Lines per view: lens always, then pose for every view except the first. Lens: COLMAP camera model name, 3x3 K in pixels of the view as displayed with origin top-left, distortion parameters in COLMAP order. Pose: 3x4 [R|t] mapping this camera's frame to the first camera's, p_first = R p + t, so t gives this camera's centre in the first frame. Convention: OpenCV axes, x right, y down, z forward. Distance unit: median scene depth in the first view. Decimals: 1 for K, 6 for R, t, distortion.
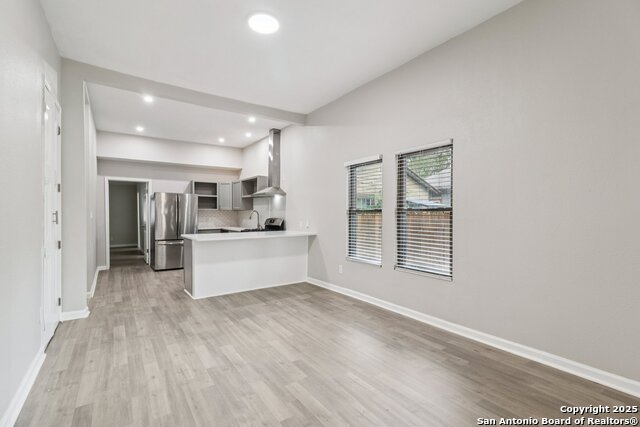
lens RADIAL K [[303.3, 0, 320.6], [0, 303.3, 217.4], [0, 0, 1]] dist [0.002483, 0.000393]
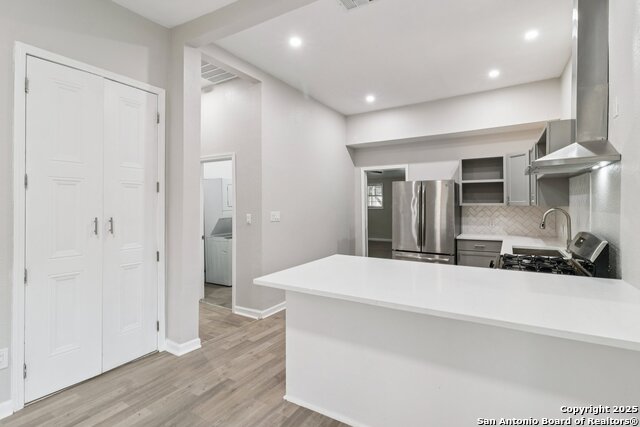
lens RADIAL K [[303.3, 0, 325.7], [0, 303.3, 203.1], [0, 0, 1]] dist [0.002483, 0.000393]
pose [[0.408925, -0.004703, -0.912556, 0.036178], [-0.006581, 0.999946, -0.008102, -0.024589], [0.912544, 0.009319, 0.408871, 0.541194]]
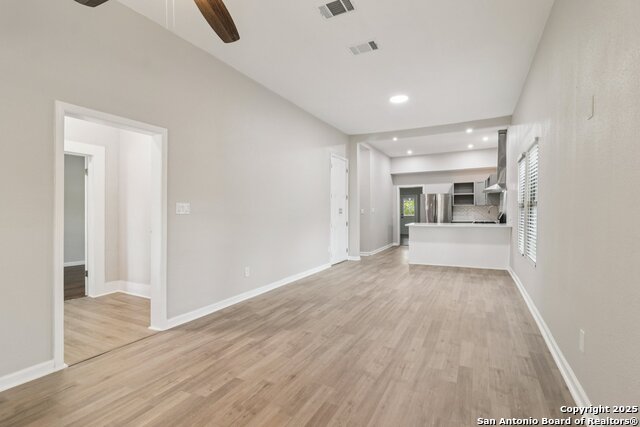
lens RADIAL K [[303.3, 0, 318.7], [0, 303.3, 213.8], [0, 0, 1]] dist [0.002483, 0.000393]
pose [[0.479134, 0.003886, -0.877733, 0.450931], [-0.004271, 0.999989, 0.002096, 0.008405], [0.877731, 0.002744, 0.479146, -0.095357]]
